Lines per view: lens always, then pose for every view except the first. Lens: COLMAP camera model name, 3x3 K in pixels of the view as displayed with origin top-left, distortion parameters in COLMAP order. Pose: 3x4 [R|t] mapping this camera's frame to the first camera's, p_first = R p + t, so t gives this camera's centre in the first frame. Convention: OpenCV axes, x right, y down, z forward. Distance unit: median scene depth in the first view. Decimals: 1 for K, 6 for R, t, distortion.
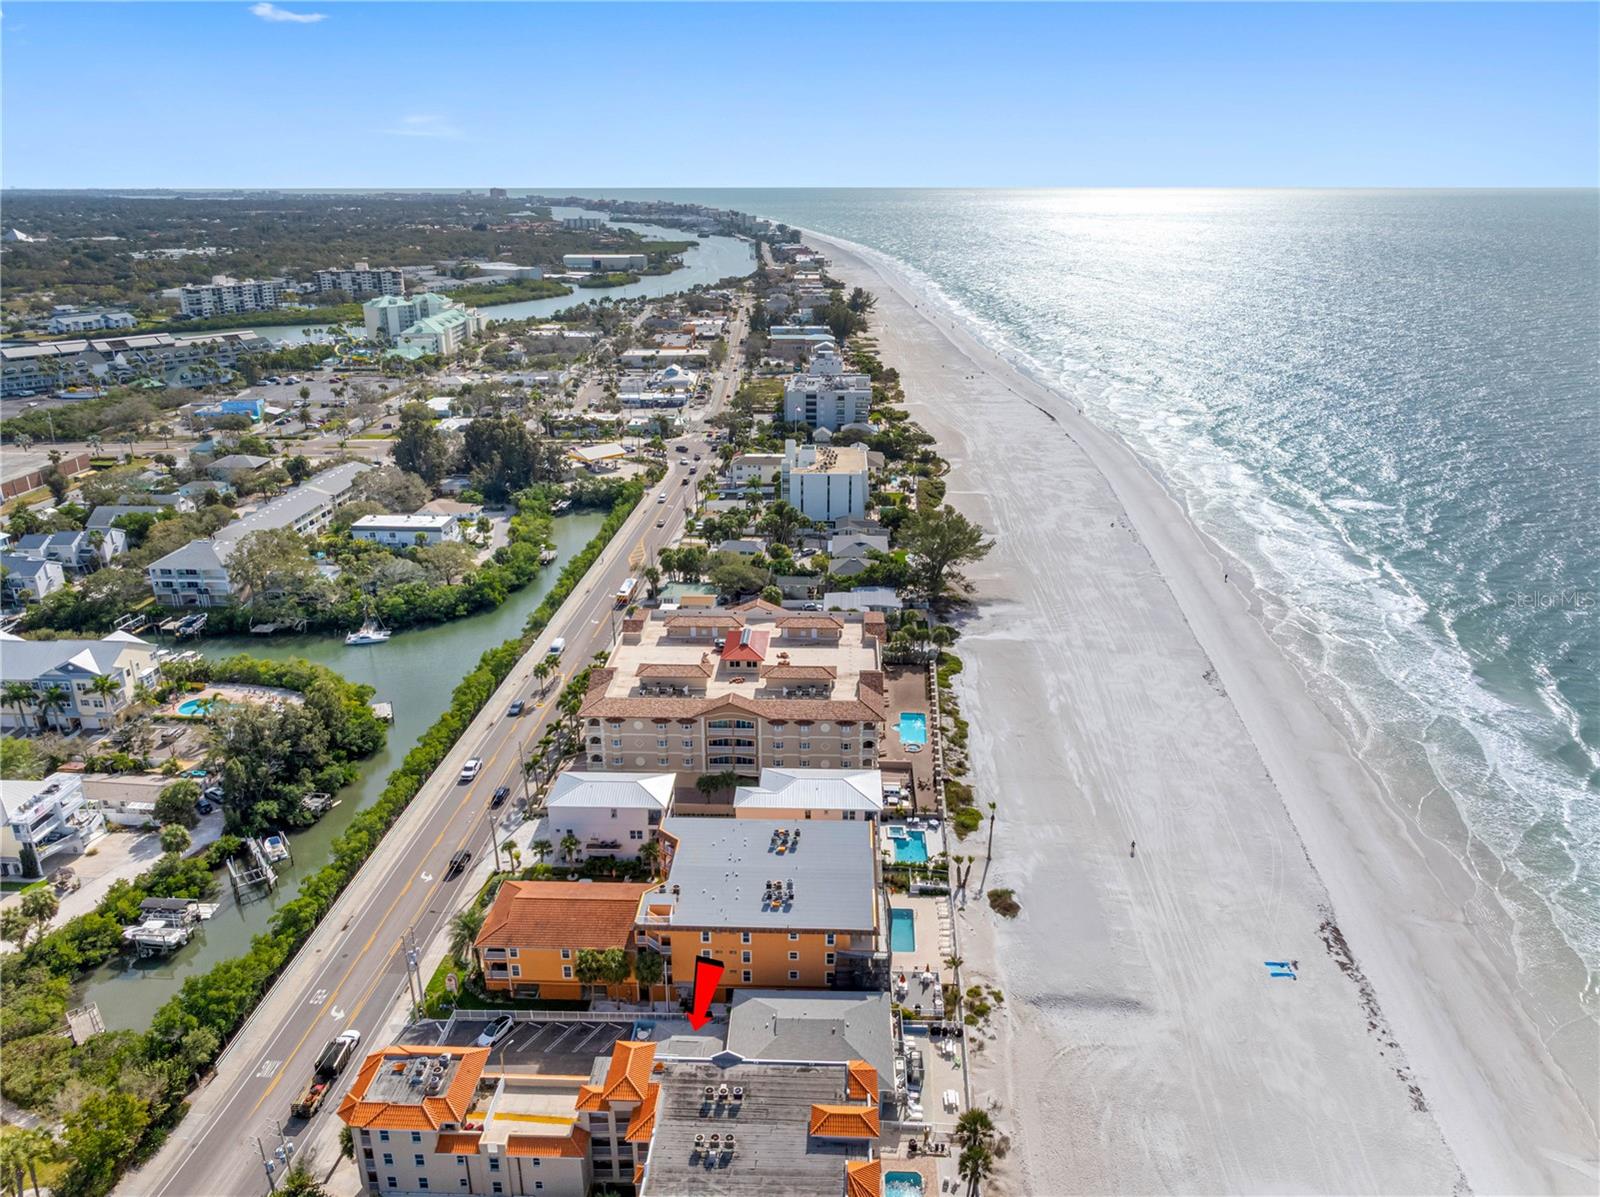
lens RADIAL K [[1126.7, 0, 800.0], [0, 1126.7, 598.5], [0, 0, 1]] dist [-0.003008, -0.007329]
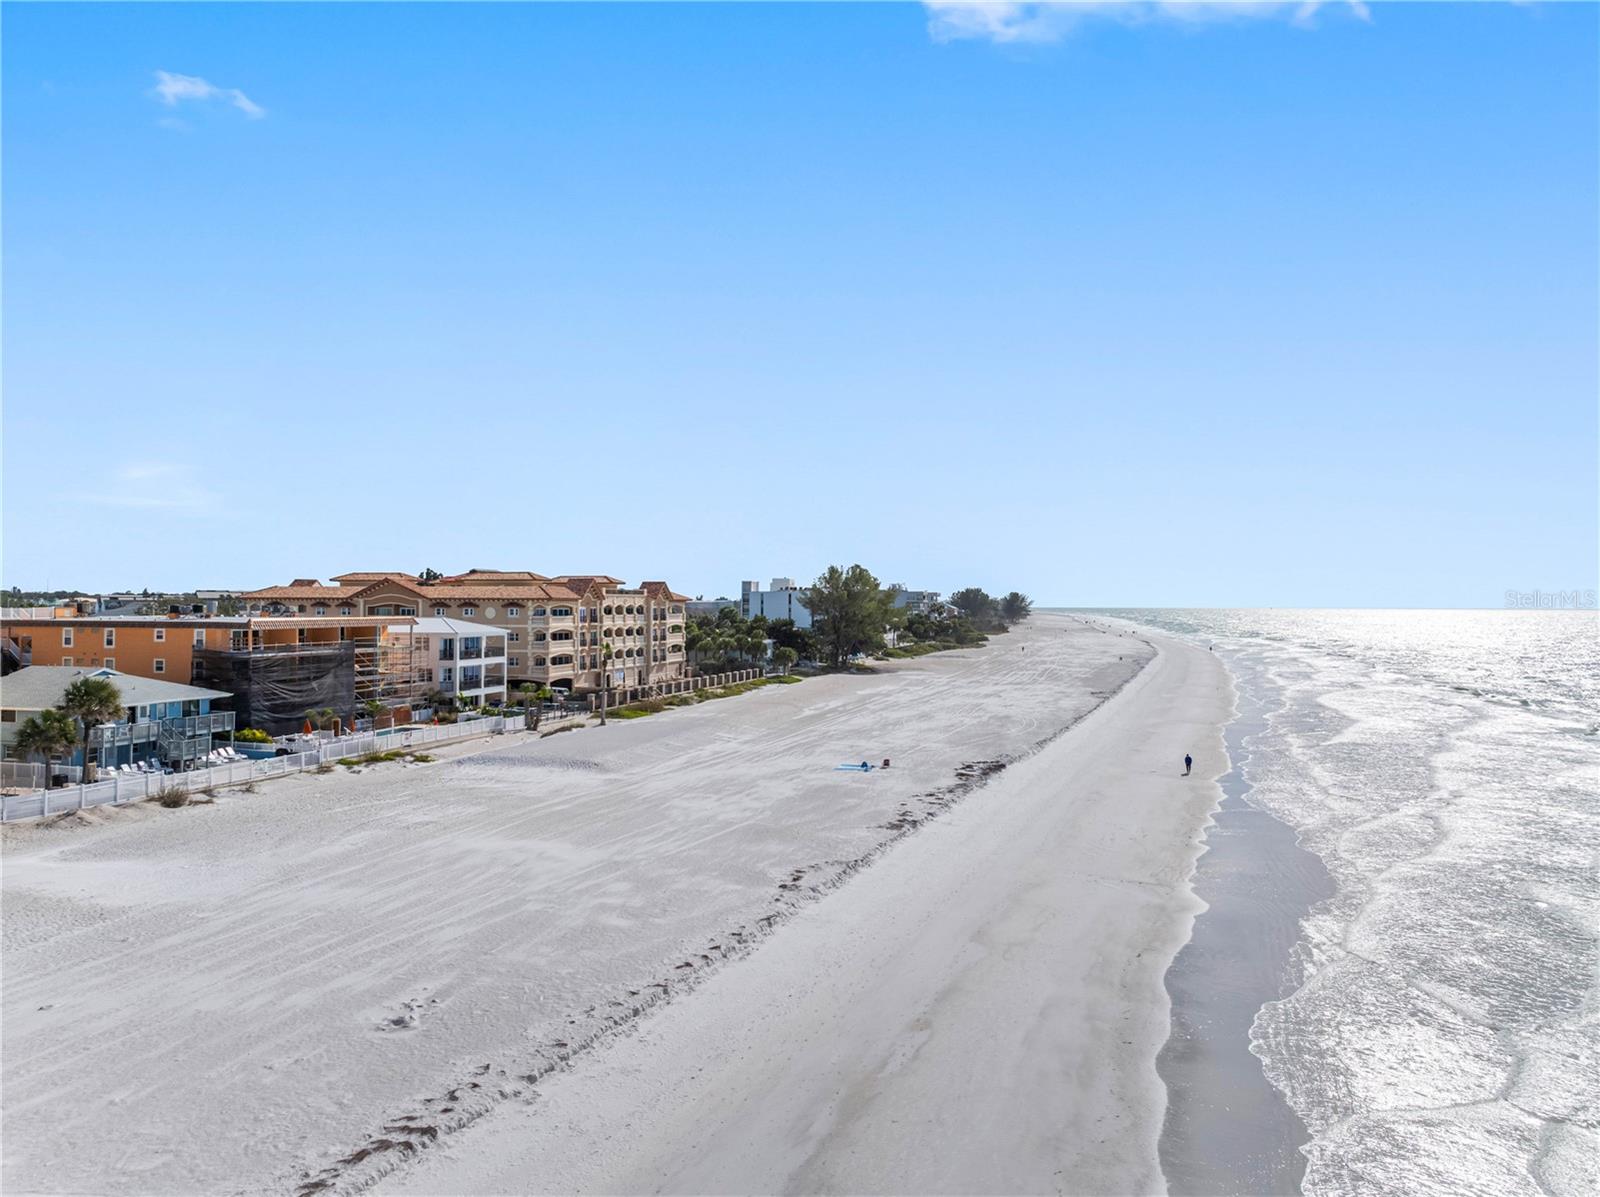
lens RADIAL K [[1131.3, 0, 800.0], [0, 1131.3, 598.5], [0, 0, 1]] dist [0.004857, -0.001961]
pose [[0.972981, 0.004054, -0.230850, 0.305426], [-0.085809, 0.934577, -0.345257, 0.261864], [0.214347, 0.355737, 0.909674, 0.205861]]
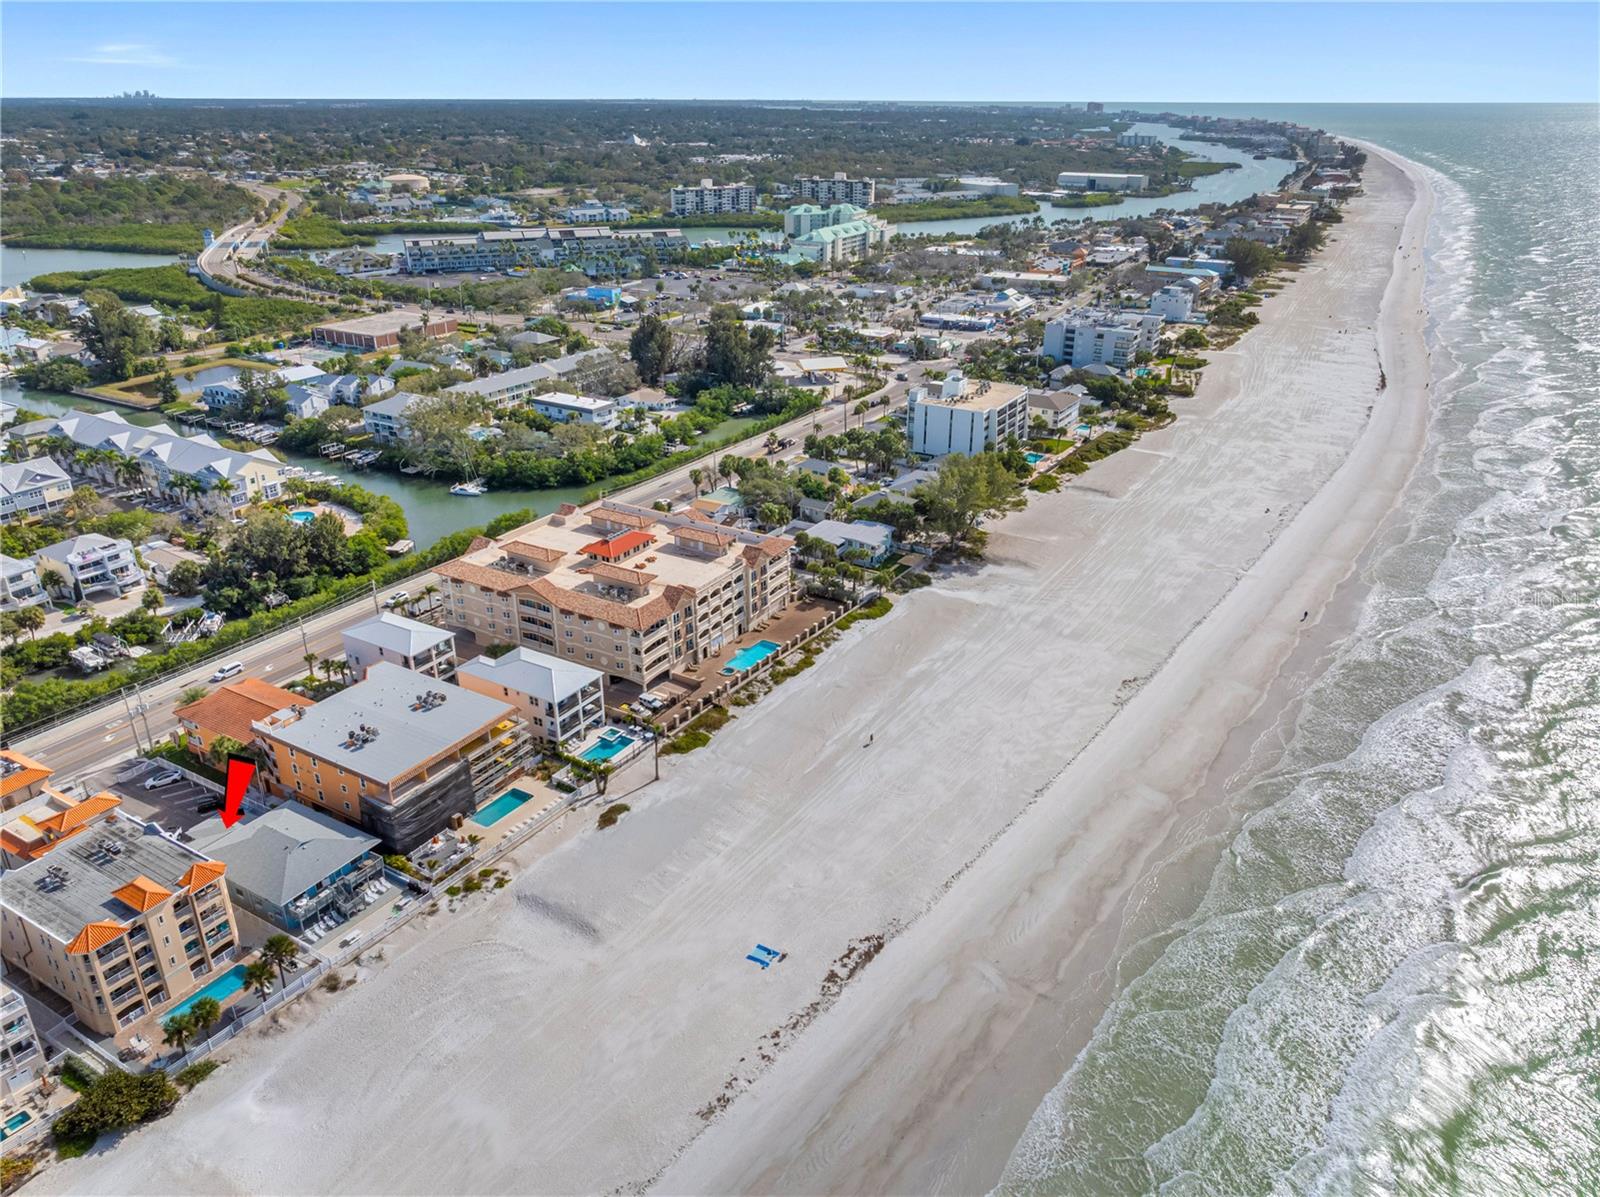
lens RADIAL K [[1124.1, 0, 800.0], [0, 1124.1, 598.5], [0, 0, 1]] dist [-0.001633, -0.003873]
pose [[0.876357, 0.200503, -0.437947, 0.452562], [-0.170951, 0.979521, 0.106365, -0.038379], [0.450305, -0.018346, 0.892686, 0.100674]]
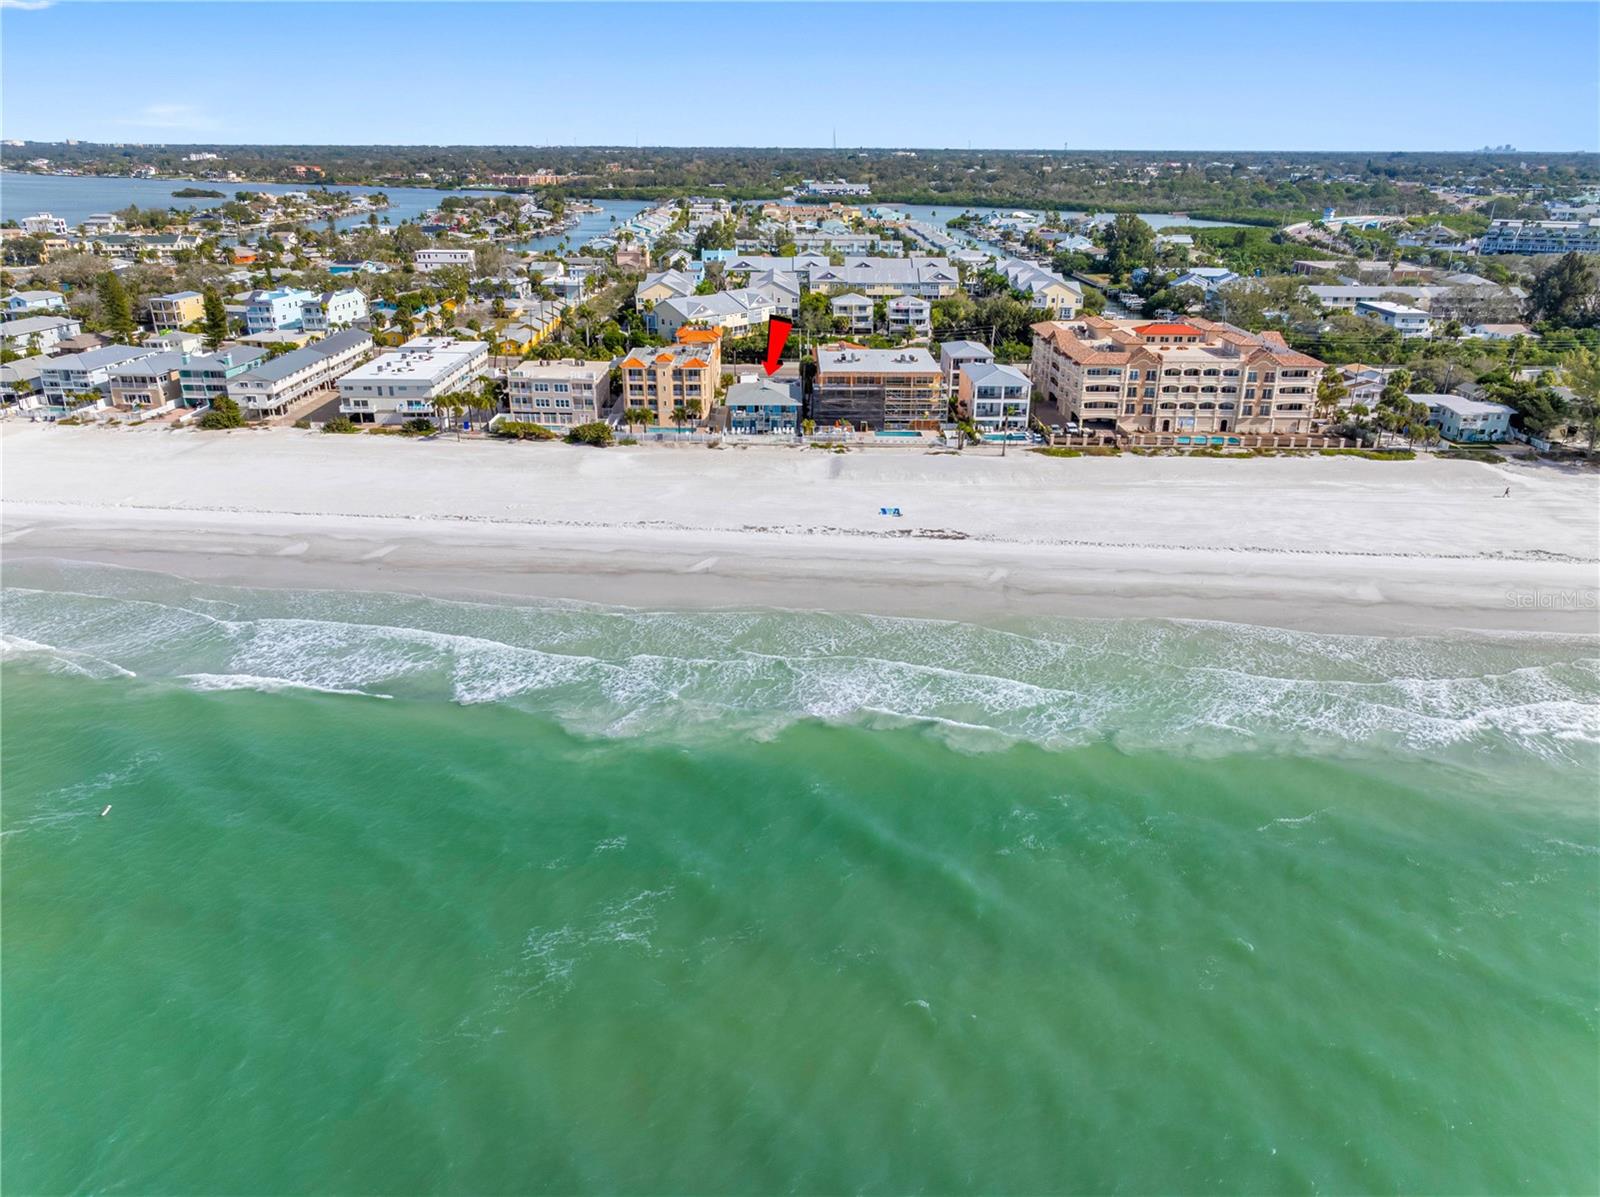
lens RADIAL K [[1131.3, 0, 800.0], [0, 1131.3, 598.5], [0, 0, 1]] dist [0.004857, -0.001961]
pose [[0.049295, 0.374087, -0.926083, 0.895494], [-0.355618, 0.873020, 0.333723, 0.021038], [0.933330, 0.312881, 0.176068, 0.404878]]
